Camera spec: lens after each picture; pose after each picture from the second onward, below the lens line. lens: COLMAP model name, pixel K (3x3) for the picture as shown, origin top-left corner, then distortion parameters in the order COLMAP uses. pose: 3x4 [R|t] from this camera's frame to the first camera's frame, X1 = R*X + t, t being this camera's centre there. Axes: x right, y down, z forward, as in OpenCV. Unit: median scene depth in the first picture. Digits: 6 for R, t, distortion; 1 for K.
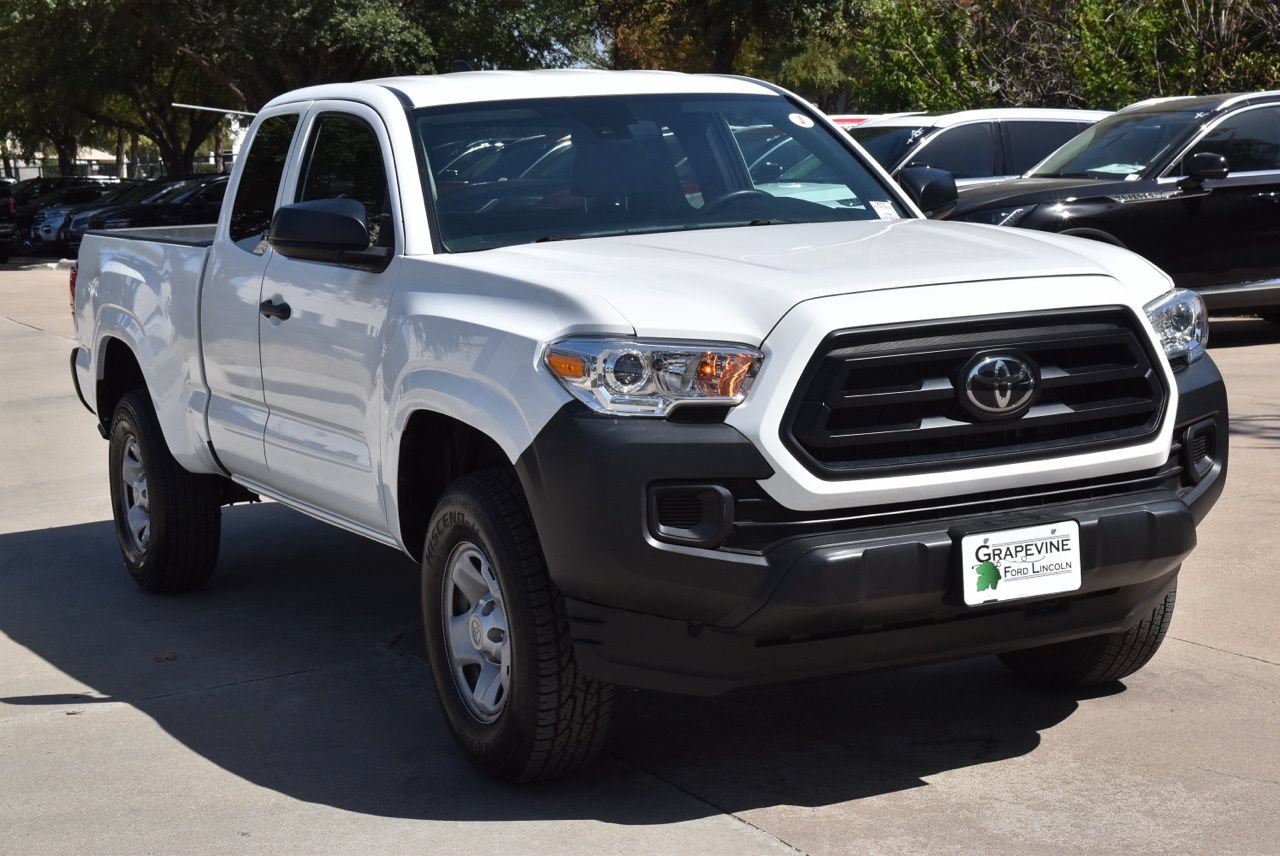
lens RADIAL K [[2106.8, 0, 729.3], [0, 2106.8, 402.2], [0, 0, 1]] dist [0.036210, 0.228516]
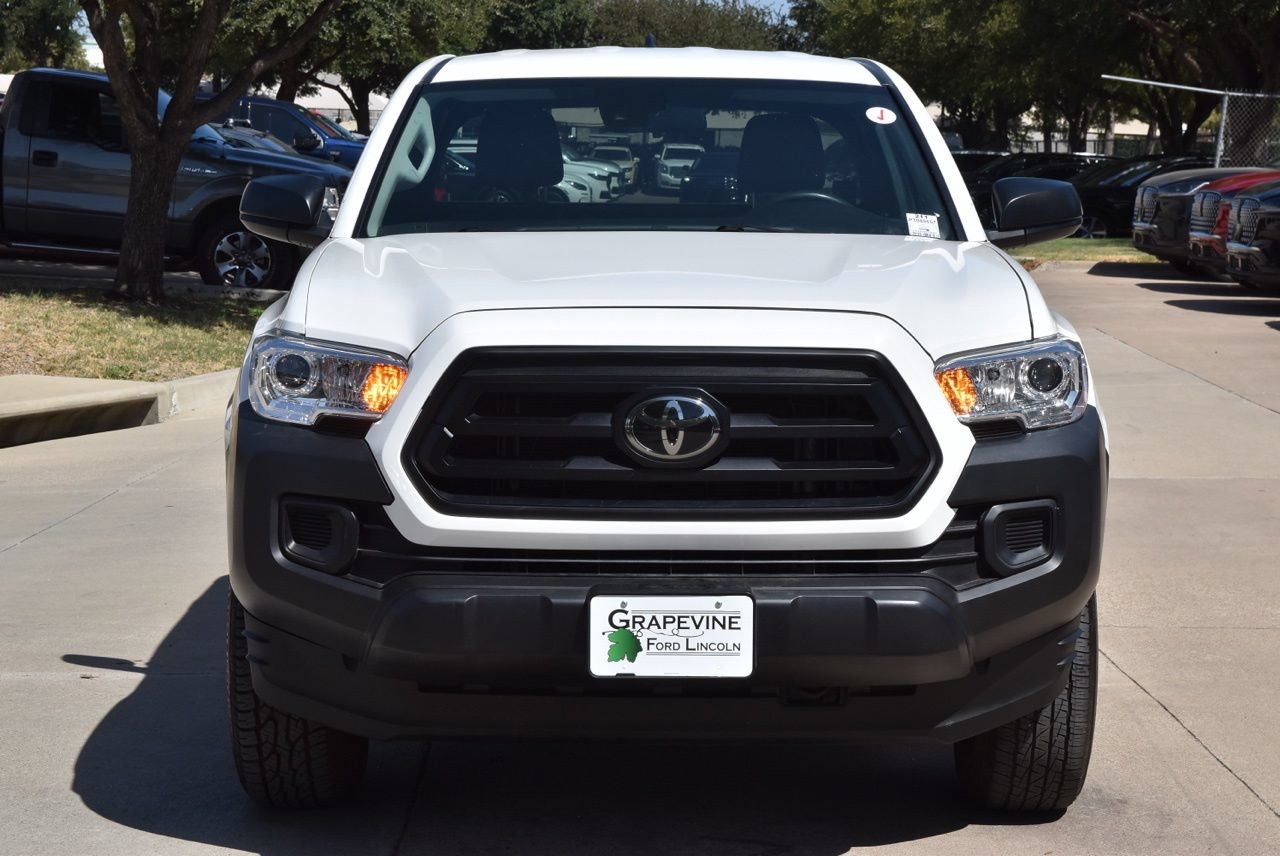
lens RADIAL K [[2363.1, 0, 644.1], [0, 2363.1, 433.8], [0, 0, 1]] dist [0.166149, 0.302524]
pose [[0.917570, 0.100648, -0.384624, 0.493106], [-0.097480, 0.994850, 0.027781, -0.031988], [0.385440, 0.012002, 0.922655, 0.102200]]
